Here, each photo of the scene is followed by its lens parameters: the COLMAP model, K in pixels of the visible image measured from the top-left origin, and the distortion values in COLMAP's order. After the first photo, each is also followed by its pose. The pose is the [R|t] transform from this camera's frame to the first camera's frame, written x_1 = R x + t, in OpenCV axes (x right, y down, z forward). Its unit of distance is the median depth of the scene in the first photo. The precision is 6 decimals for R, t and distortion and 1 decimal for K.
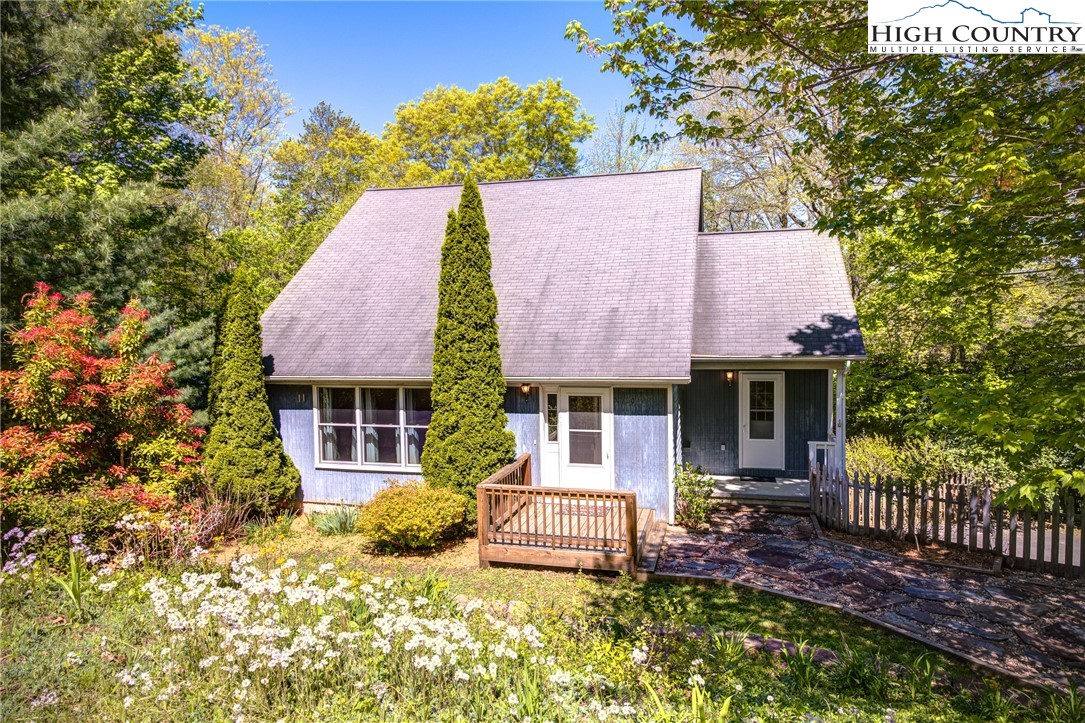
lens RADIAL K [[689.6, 0, 544.6], [0, 689.6, 354.8], [0, 0, 1]] dist [0.047807, -0.000269]
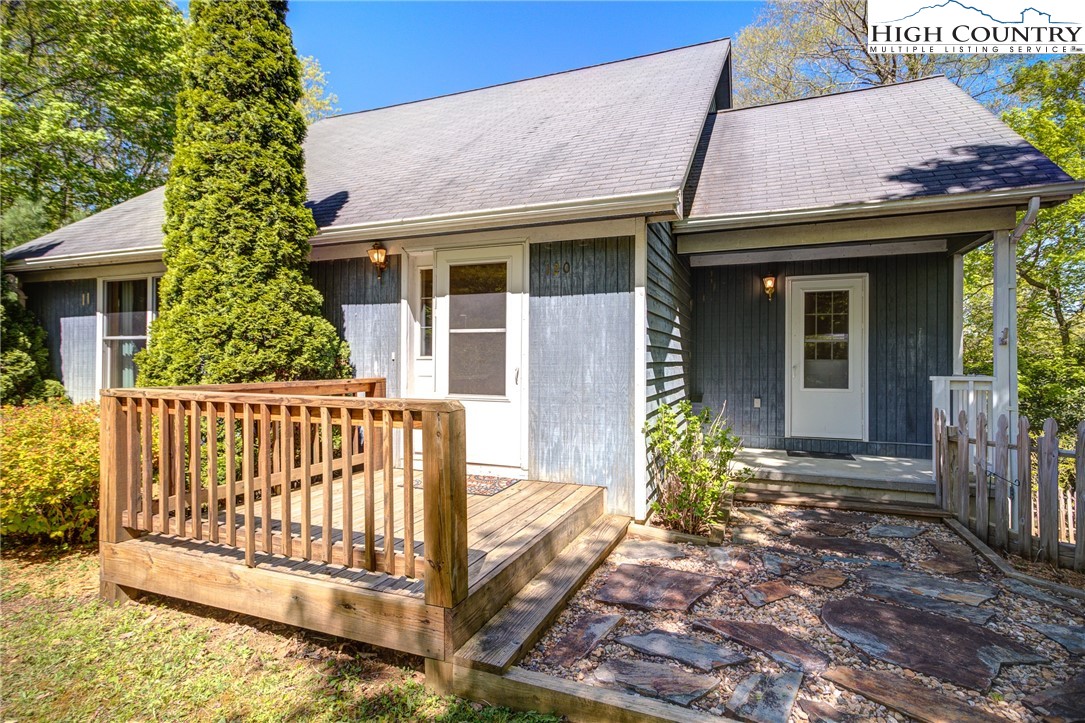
lens RADIAL K [[542.1, 0, 539.4], [0, 542.1, 366.2], [0, 0, 1]] dist [0.023610, 0.001089]
pose [[0.990306, 0.014563, -0.138137, 0.160899], [-0.021085, 0.998725, -0.045872, 0.153951], [0.137293, 0.048340, 0.989350, 0.601399]]
